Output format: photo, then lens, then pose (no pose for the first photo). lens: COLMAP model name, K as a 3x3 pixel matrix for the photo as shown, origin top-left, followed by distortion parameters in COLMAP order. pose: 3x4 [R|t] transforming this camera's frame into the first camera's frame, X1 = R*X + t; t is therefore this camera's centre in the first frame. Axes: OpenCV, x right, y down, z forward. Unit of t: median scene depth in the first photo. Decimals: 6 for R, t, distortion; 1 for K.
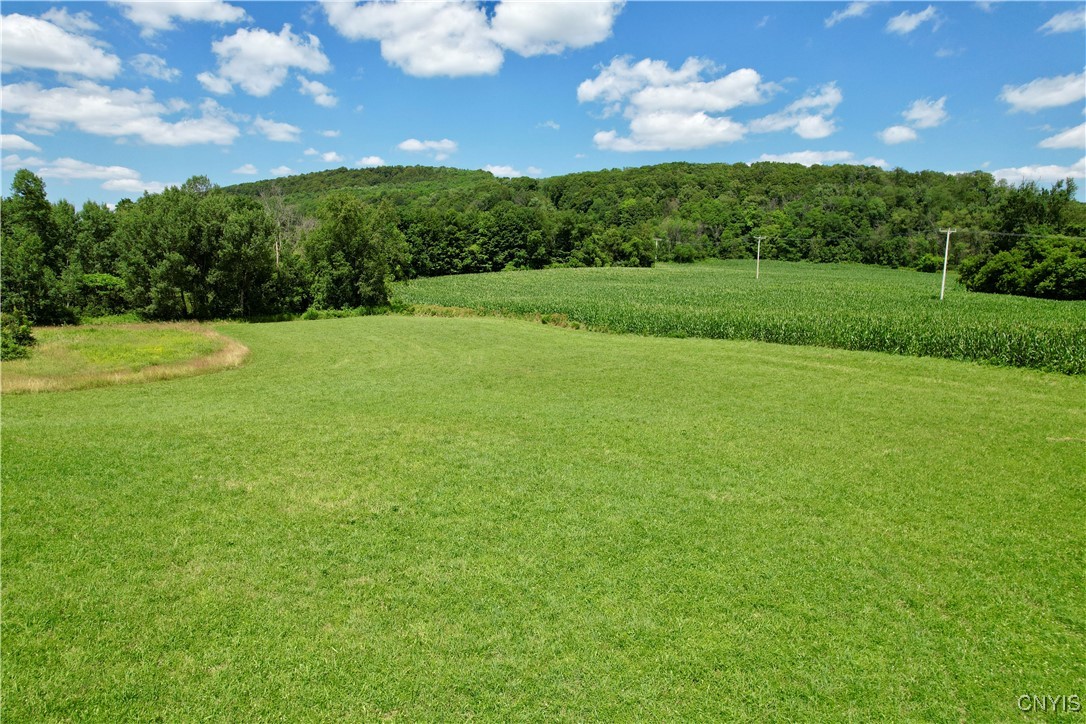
lens RADIAL K [[693.4, 0, 542.1], [0, 693.4, 368.1], [0, 0, 1]] dist [-0.056382, 0.031762]
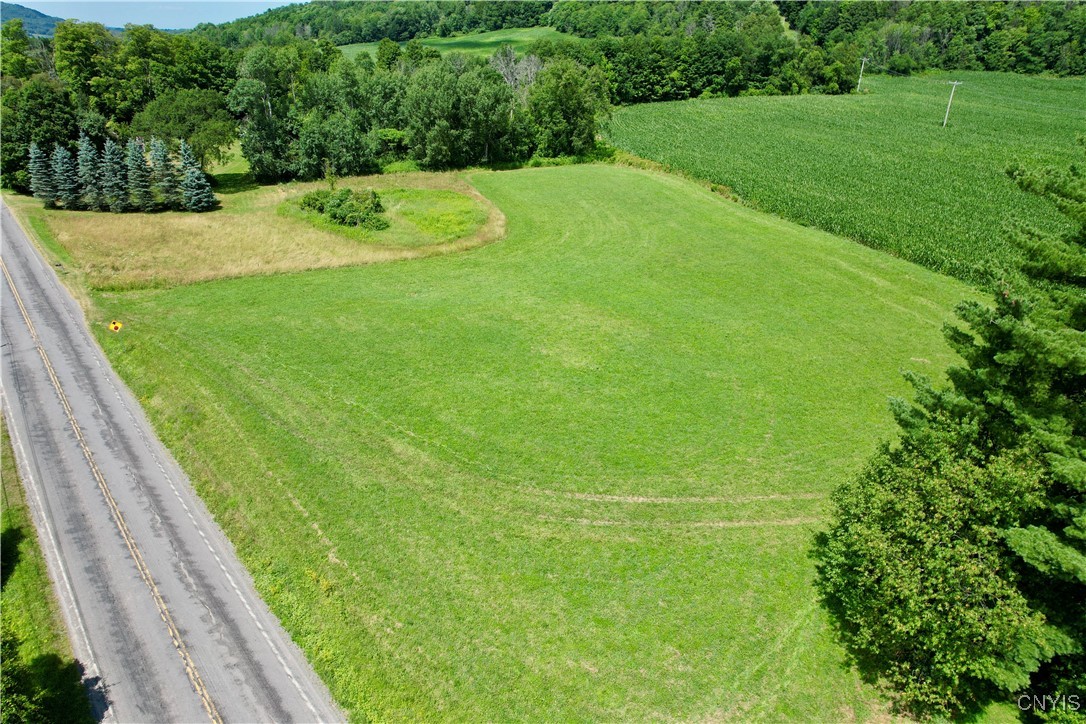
lens RADIAL K [[693.4, 0, 537.2], [0, 693.4, 368.2], [0, 0, 1]] dist [-0.056382, 0.031762]
pose [[0.957907, 0.122153, -0.259793, 0.030353], [-0.035509, 0.948422, 0.315016, -0.068727], [0.284874, -0.292531, 0.912838, -0.172847]]
